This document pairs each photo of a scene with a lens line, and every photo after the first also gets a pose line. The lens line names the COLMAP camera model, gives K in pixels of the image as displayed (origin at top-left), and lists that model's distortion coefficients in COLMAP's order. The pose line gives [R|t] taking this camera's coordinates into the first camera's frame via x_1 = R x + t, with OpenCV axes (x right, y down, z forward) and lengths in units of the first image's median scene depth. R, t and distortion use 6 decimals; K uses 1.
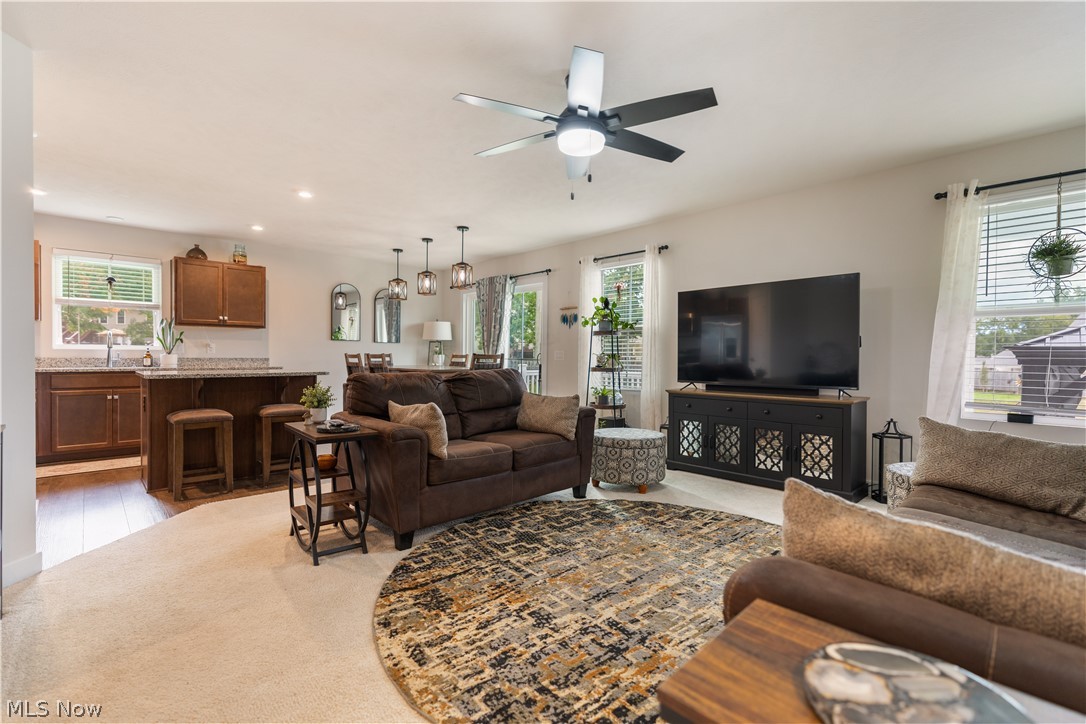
lens RADIAL K [[483.1, 0, 543.0], [0, 483.1, 362.0], [0, 0, 1]] dist [0.000604, 0.000771]
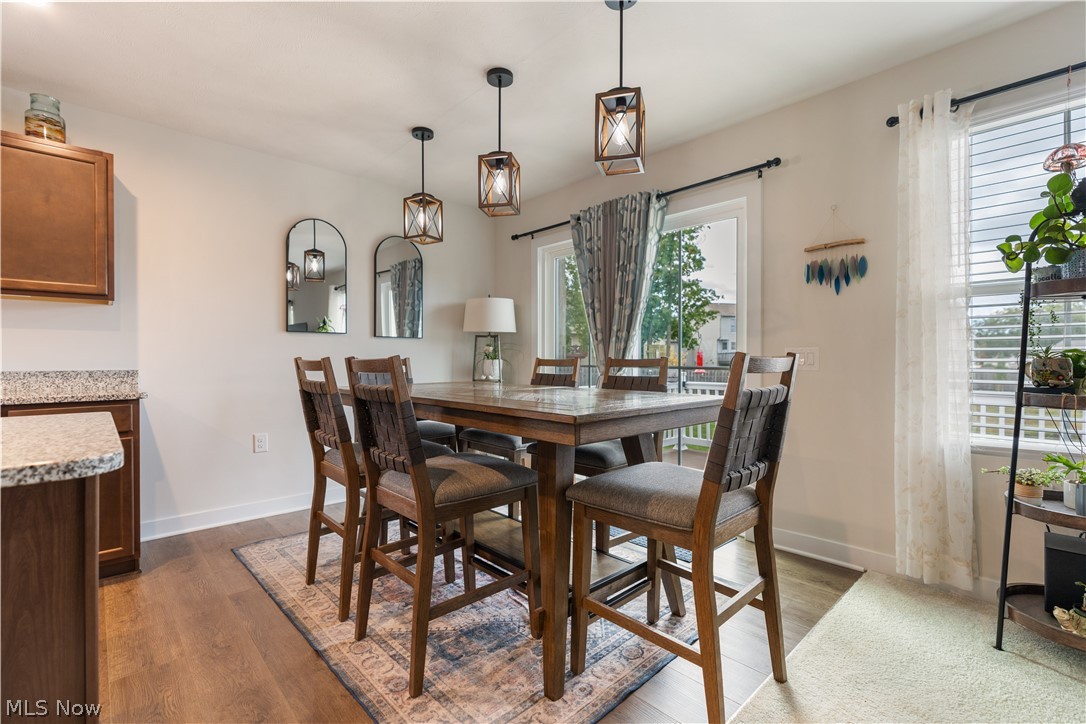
lens RADIAL K [[483.1, 0, 543.0], [0, 483.1, 362.0], [0, 0, 1]] dist [0.000604, 0.000771]
pose [[0.999915, -0.008751, -0.009652, -0.175405], [0.008658, 0.999916, -0.009669, -0.007740], [0.009735, 0.009584, 0.999907, 0.518375]]
